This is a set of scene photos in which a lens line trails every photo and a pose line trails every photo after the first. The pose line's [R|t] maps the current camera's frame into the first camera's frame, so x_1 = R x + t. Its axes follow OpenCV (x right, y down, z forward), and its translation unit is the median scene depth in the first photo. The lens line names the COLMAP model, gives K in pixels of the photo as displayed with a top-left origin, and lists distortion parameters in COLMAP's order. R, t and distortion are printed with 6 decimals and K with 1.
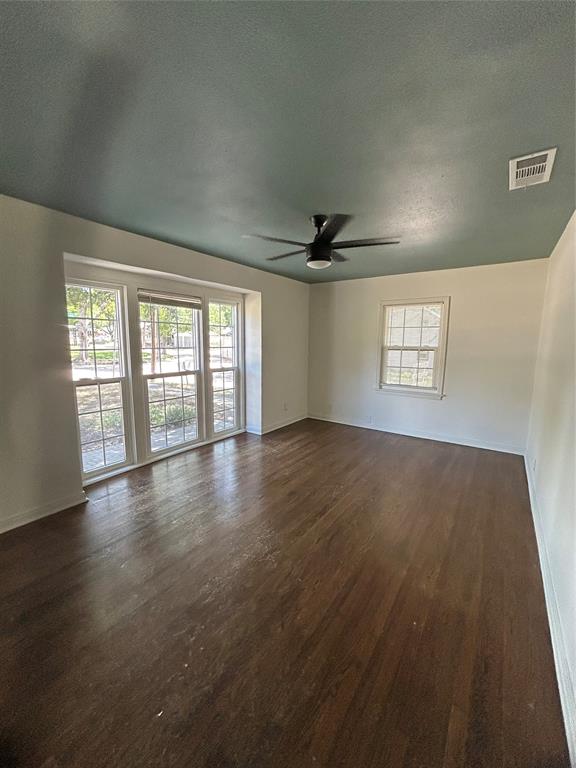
lens RADIAL K [[307.5, 0, 286.6], [0, 307.5, 382.9], [0, 0, 1]] dist [-0.004027, 0.000533]
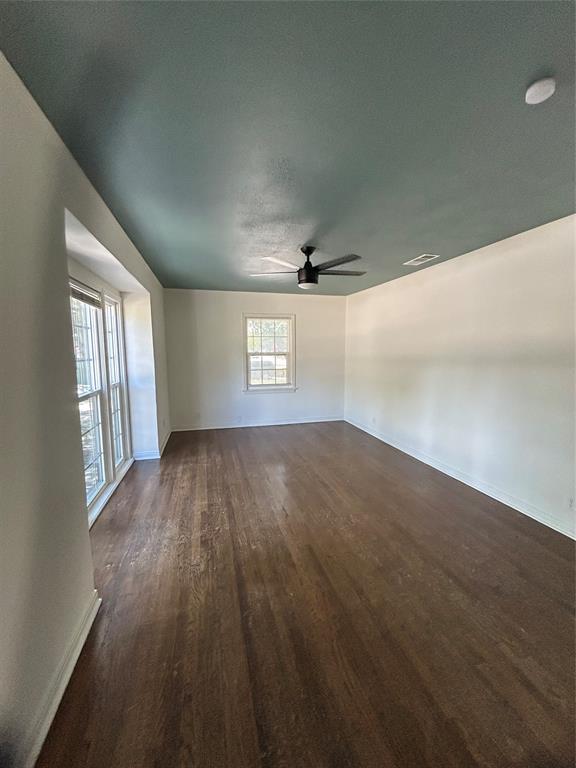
lens RADIAL K [[307.5, 0, 285.9], [0, 307.5, 383.3], [0, 0, 1]] dist [-0.004027, 0.000533]
pose [[0.646350, -0.096142, 0.756960, -0.495967], [0.114776, 0.992993, 0.028116, -0.022710], [-0.754359, 0.068708, 0.652856, 0.158013]]
